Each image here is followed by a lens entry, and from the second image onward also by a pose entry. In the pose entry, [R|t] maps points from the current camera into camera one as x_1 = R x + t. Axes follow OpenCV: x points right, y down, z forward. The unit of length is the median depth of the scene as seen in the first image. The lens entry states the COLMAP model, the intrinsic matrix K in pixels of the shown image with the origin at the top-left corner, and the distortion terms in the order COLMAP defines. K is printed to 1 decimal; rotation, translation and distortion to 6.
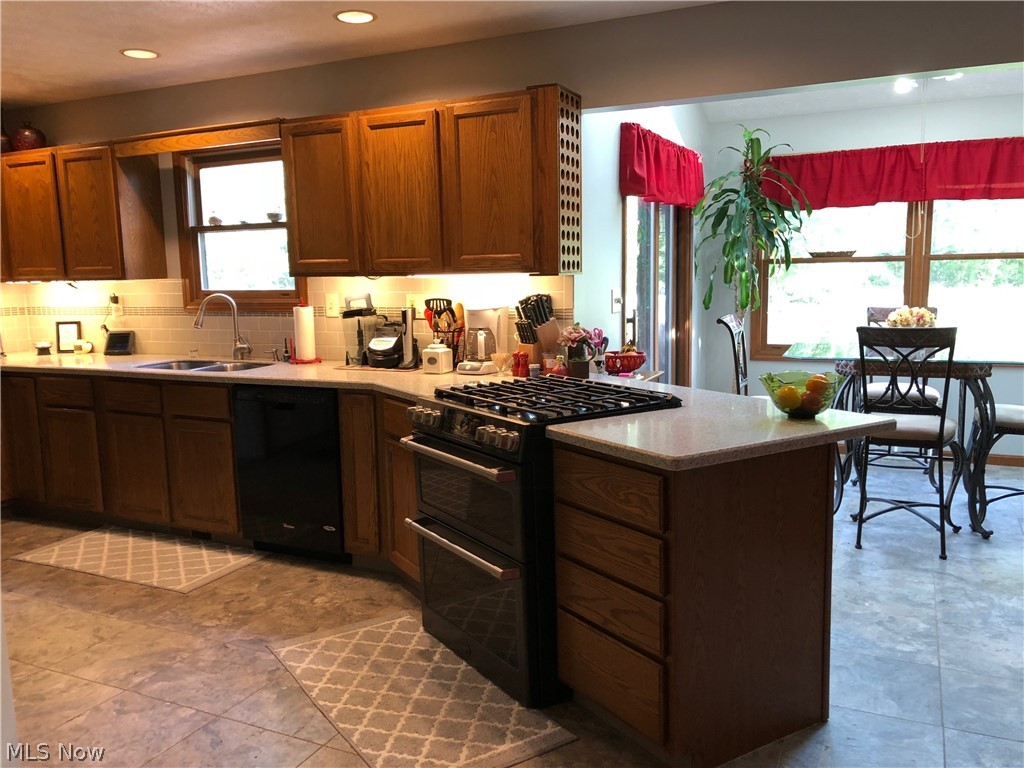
lens RADIAL K [[849.2, 0, 501.9], [0, 849.2, 382.1], [0, 0, 1]] dist [0.047325, -0.020515]
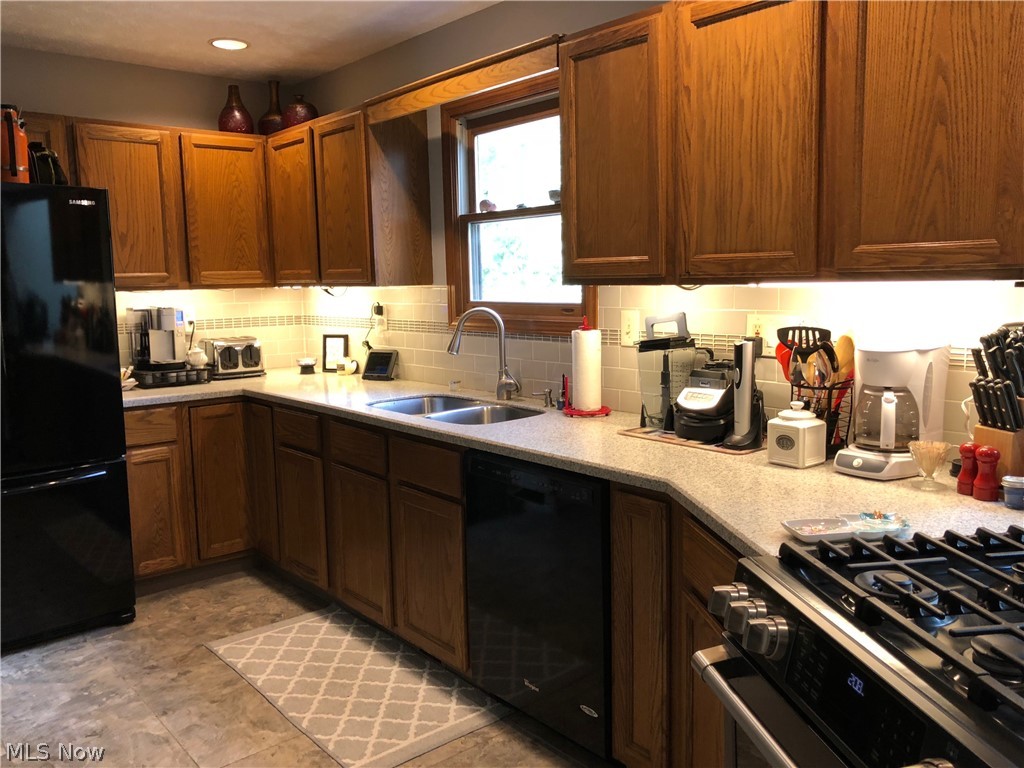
lens RADIAL K [[849.2, 0, 509.5], [0, 849.2, 373.7], [0, 0, 1]] dist [0.047325, -0.020515]
pose [[0.915241, 0.050842, -0.399686, -0.027199], [-0.055217, 0.998474, 0.000570, -0.057086], [0.399105, 0.021548, 0.916652, 0.419256]]
